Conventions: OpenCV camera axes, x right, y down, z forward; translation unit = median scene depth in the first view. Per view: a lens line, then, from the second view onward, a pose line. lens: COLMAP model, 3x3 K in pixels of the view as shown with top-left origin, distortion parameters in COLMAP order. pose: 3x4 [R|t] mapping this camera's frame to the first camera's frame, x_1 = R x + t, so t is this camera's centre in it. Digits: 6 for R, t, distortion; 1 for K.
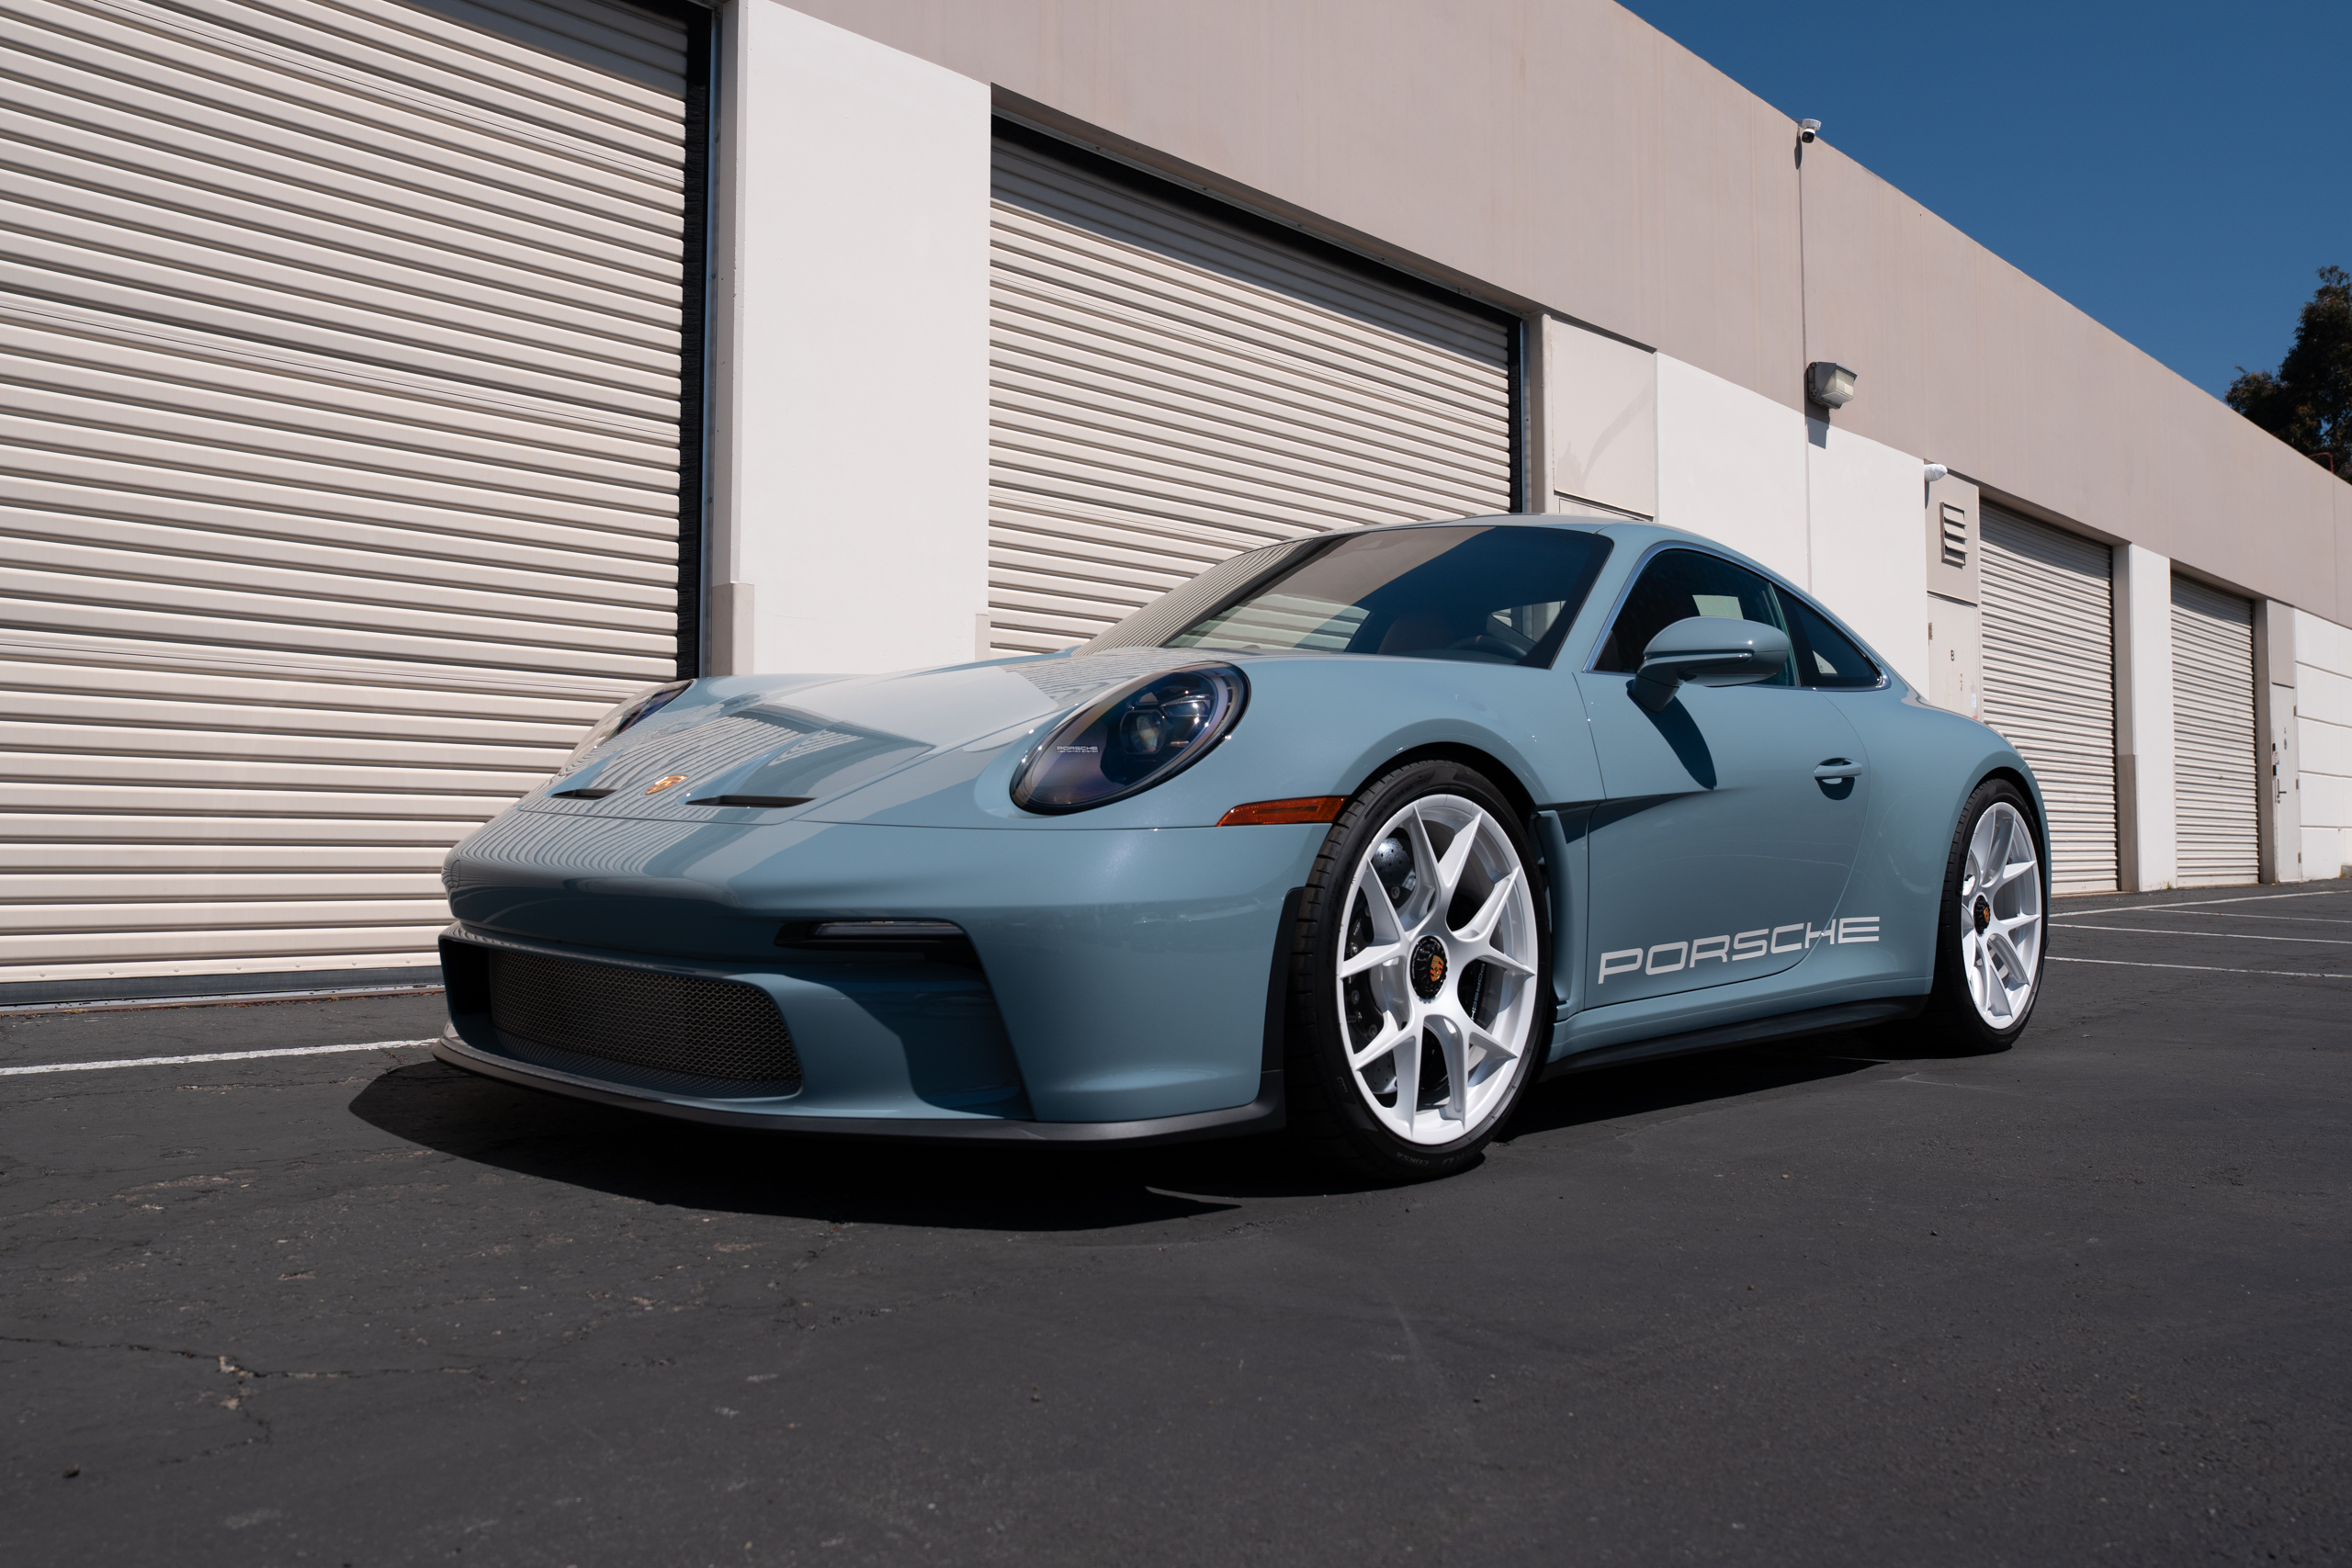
lens RADIAL K [[1933.7, 0, 1170.1], [0, 1933.7, 775.9], [0, 0, 1]] dist [-0.004498, -0.001850]
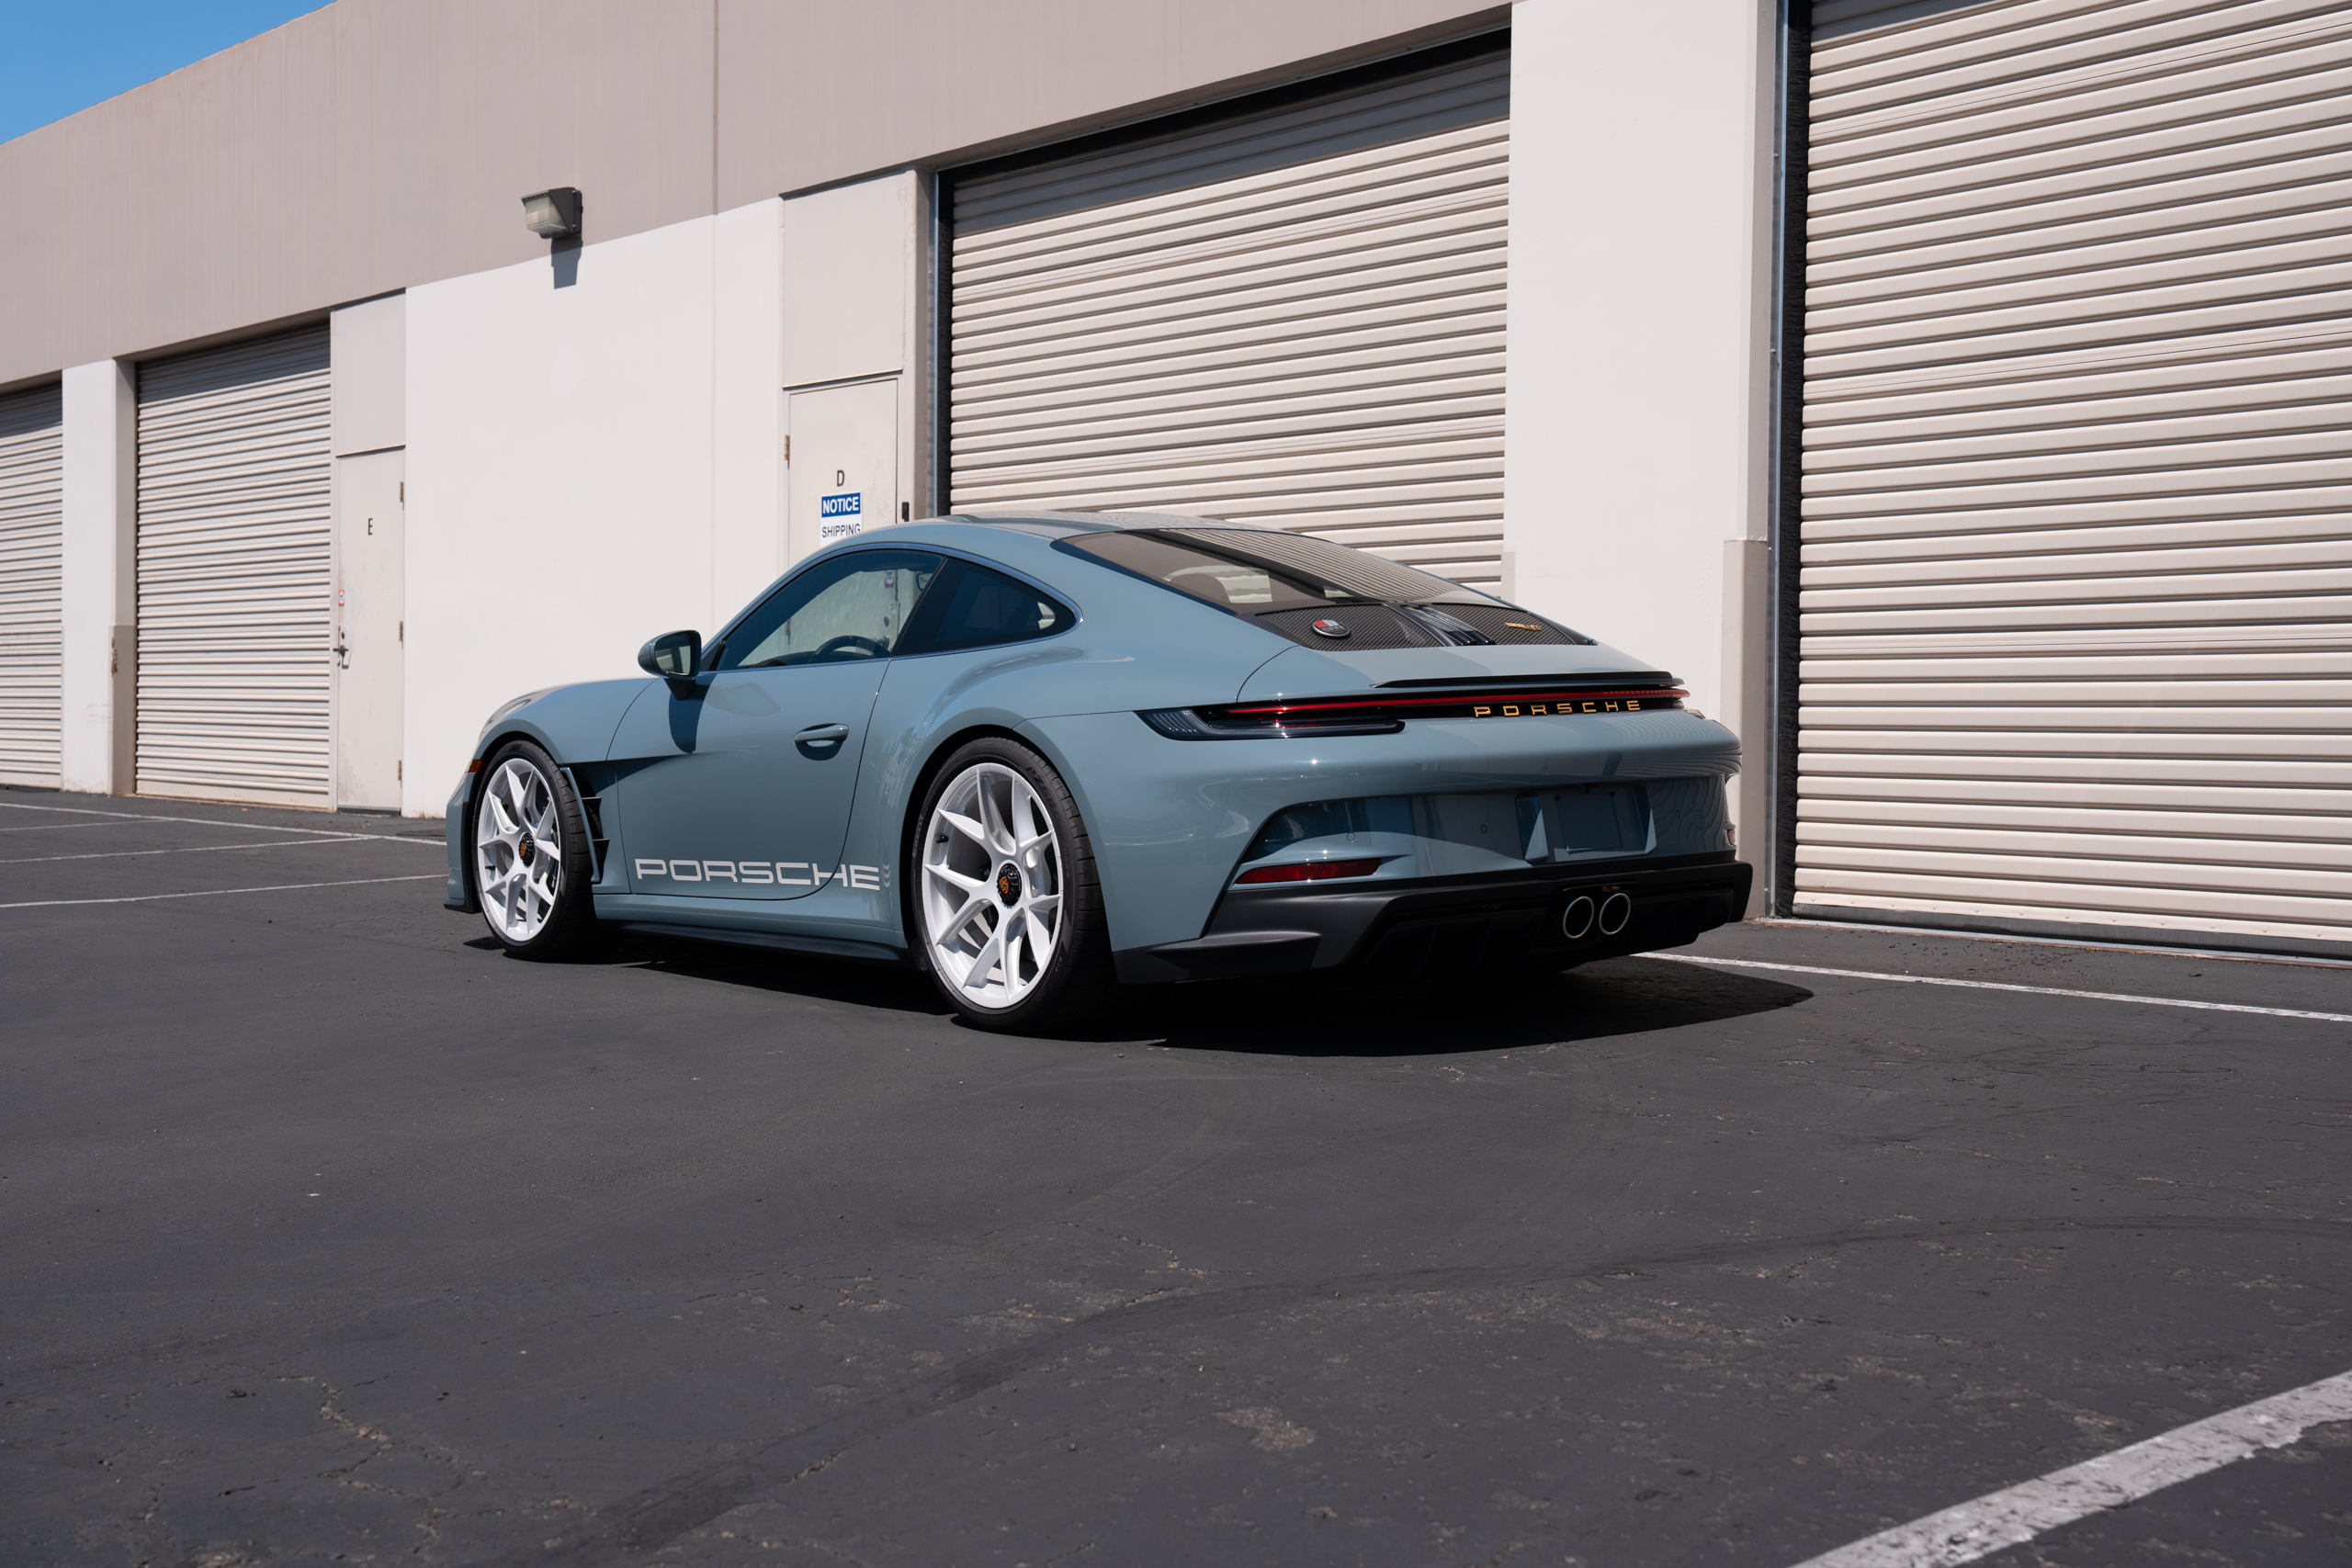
lens RADIAL K [[2993.8, 0, 1168.5], [0, 2993.8, 784.6], [0, 0, 1]] dist [-0.009846, 0.000000]
pose [[-0.161277, 0.021571, -0.986673, 2.335719], [0.026645, 0.999492, 0.017496, 0.001021], [0.986549, -0.023468, -0.161770, 1.675137]]
